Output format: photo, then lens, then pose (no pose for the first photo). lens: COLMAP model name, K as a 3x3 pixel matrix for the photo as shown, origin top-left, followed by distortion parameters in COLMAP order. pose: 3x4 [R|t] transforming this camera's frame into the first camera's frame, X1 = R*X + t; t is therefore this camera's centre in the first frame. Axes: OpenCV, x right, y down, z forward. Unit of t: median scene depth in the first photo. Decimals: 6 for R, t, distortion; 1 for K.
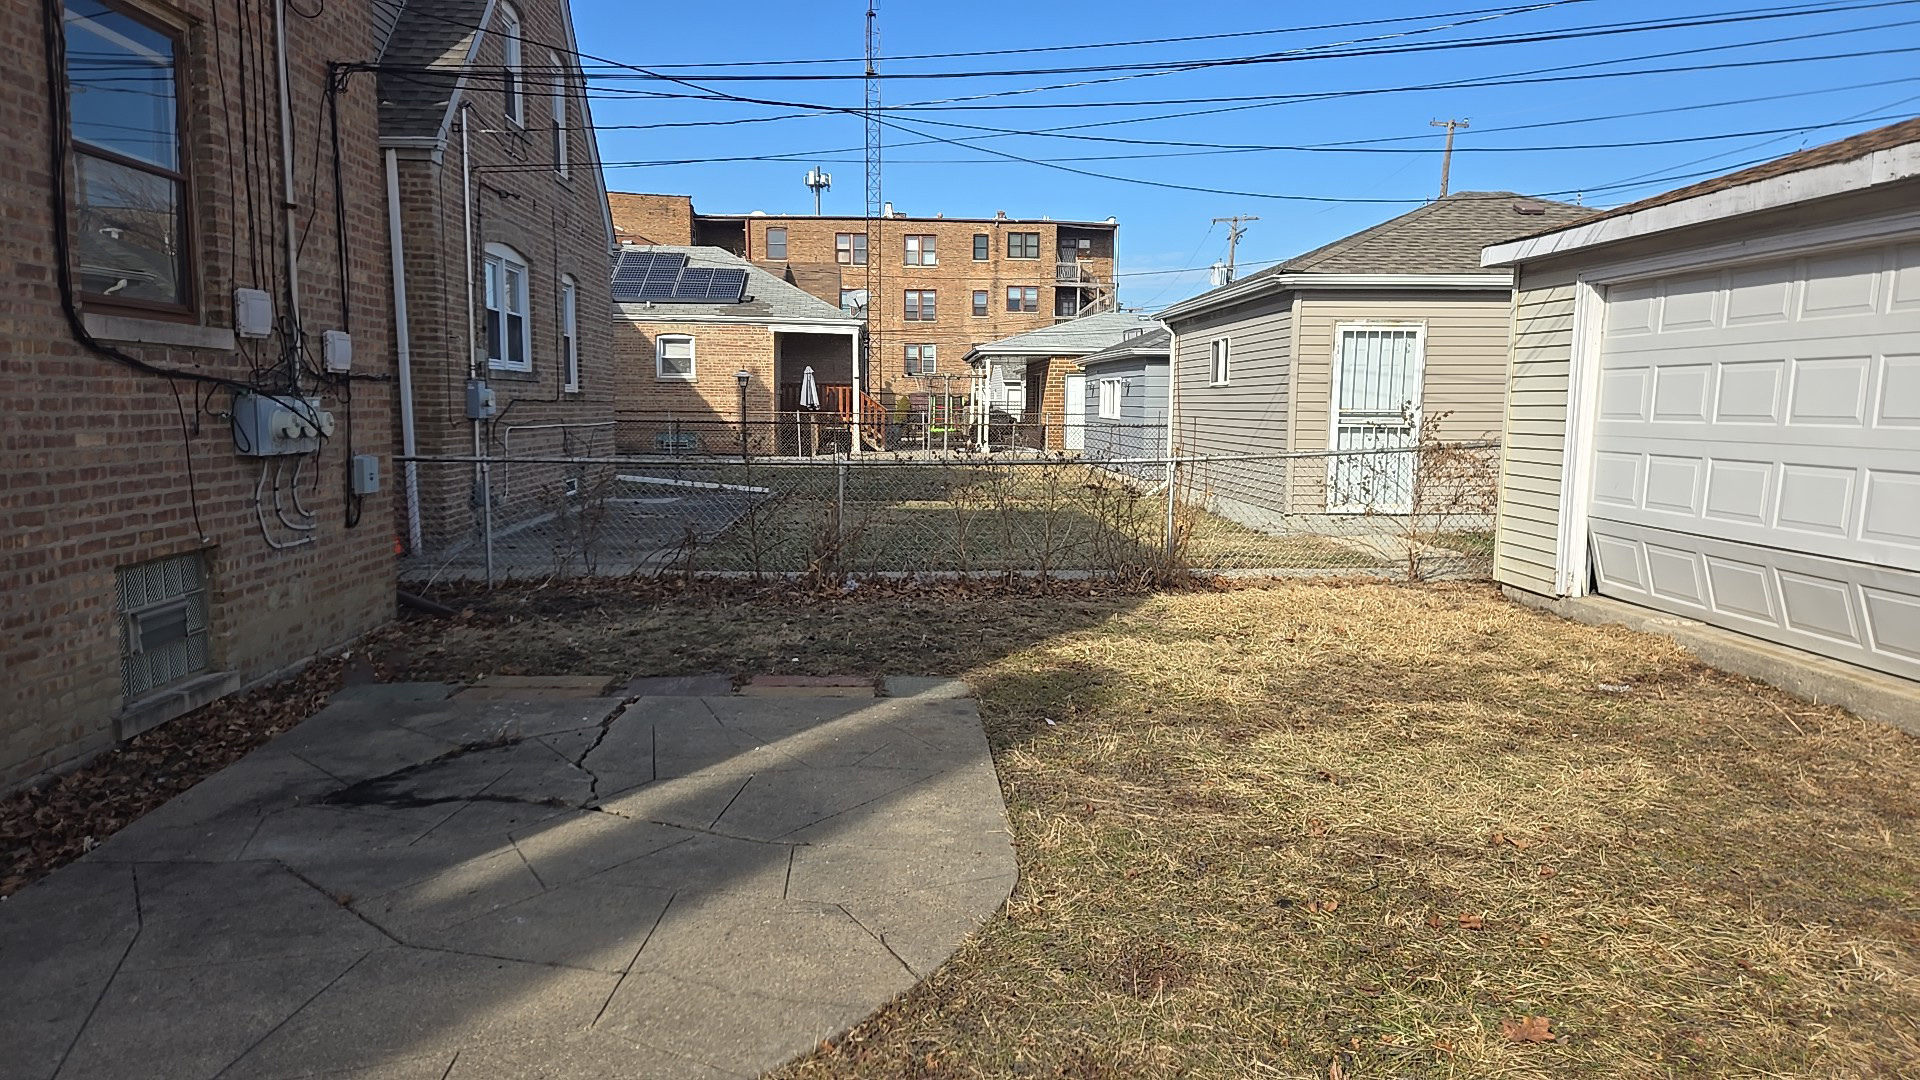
lens RADIAL K [[1261.7, 0, 958.8], [0, 1261.7, 554.1], [0, 0, 1]] dist [0.002683, -0.001099]
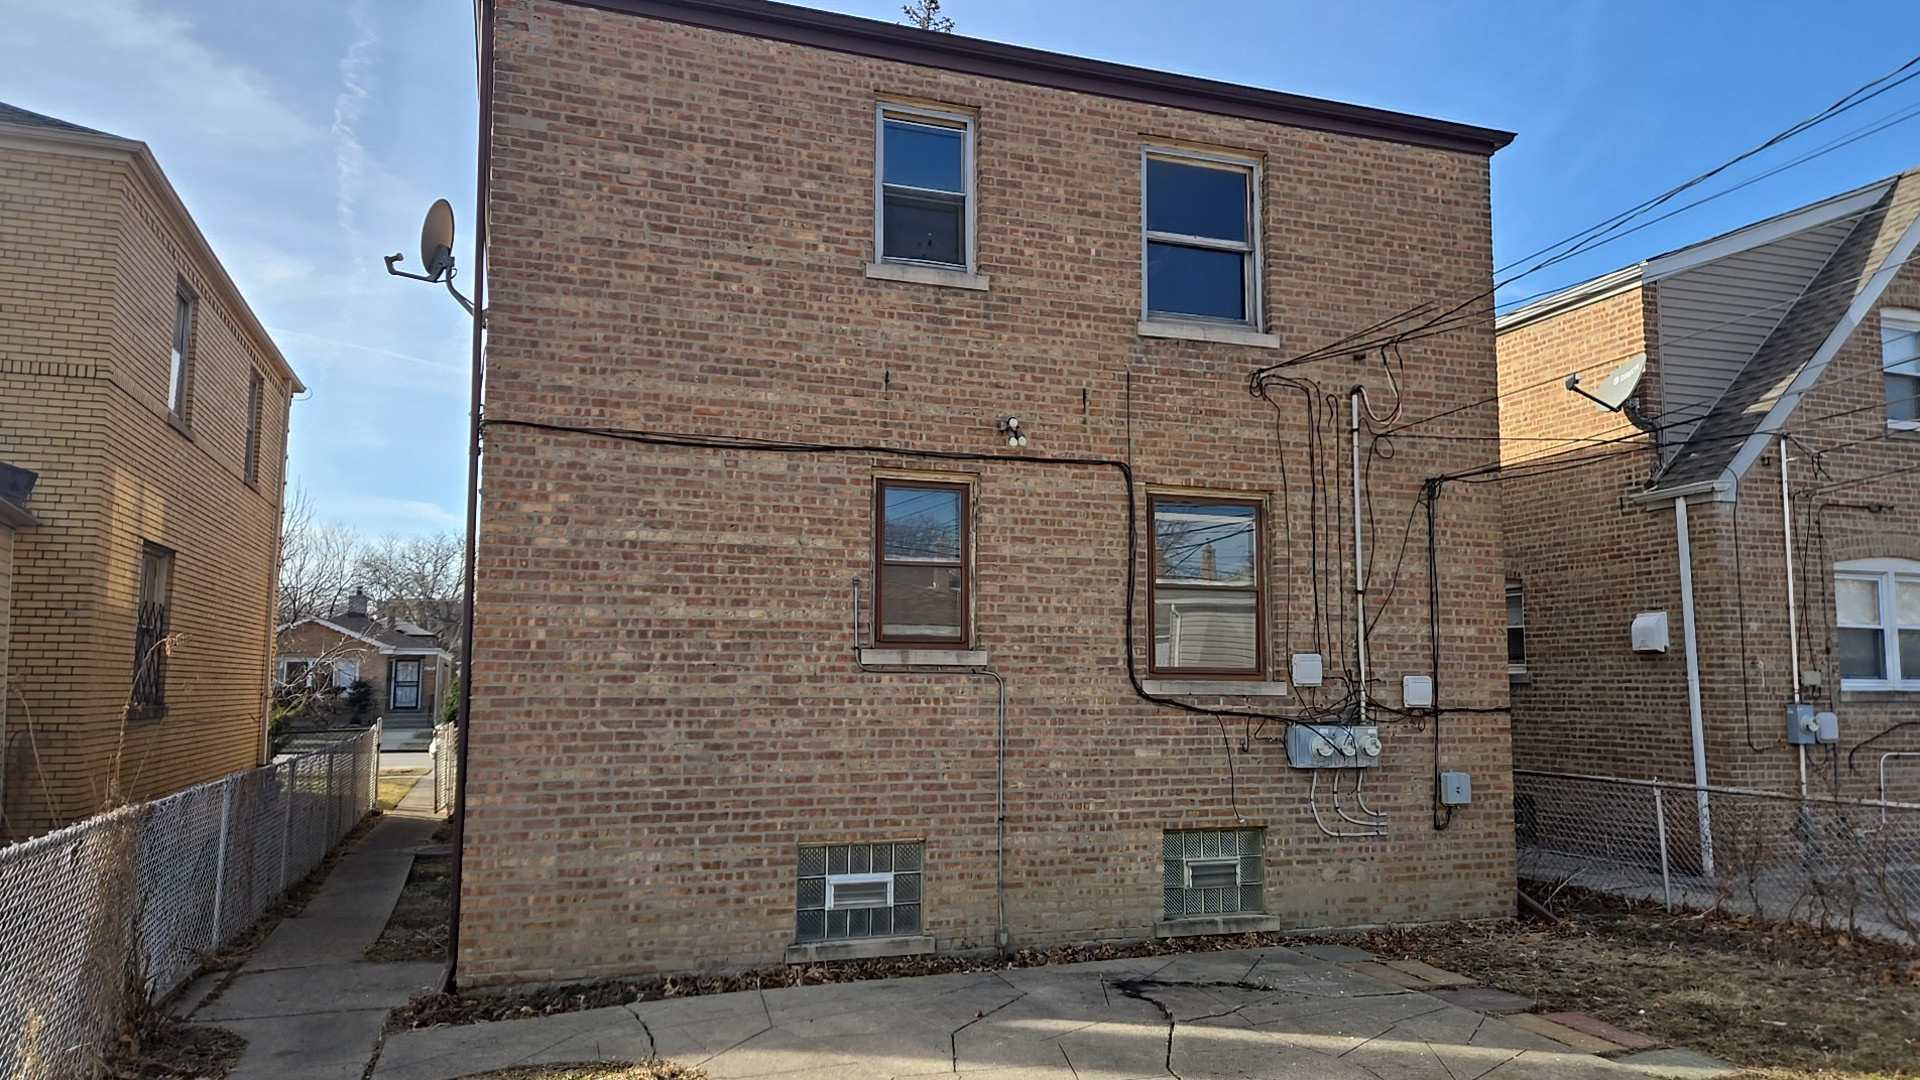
lens RADIAL K [[1261.7, 0, 958.3], [0, 1261.7, 537.1], [0, 0, 1]] dist [0.002683, -0.001099]
pose [[0.277913, -0.121454, -0.952897, 0.850566], [-0.120794, 0.979682, -0.160098, -0.065121], [0.952981, 0.159597, 0.257596, 0.233796]]
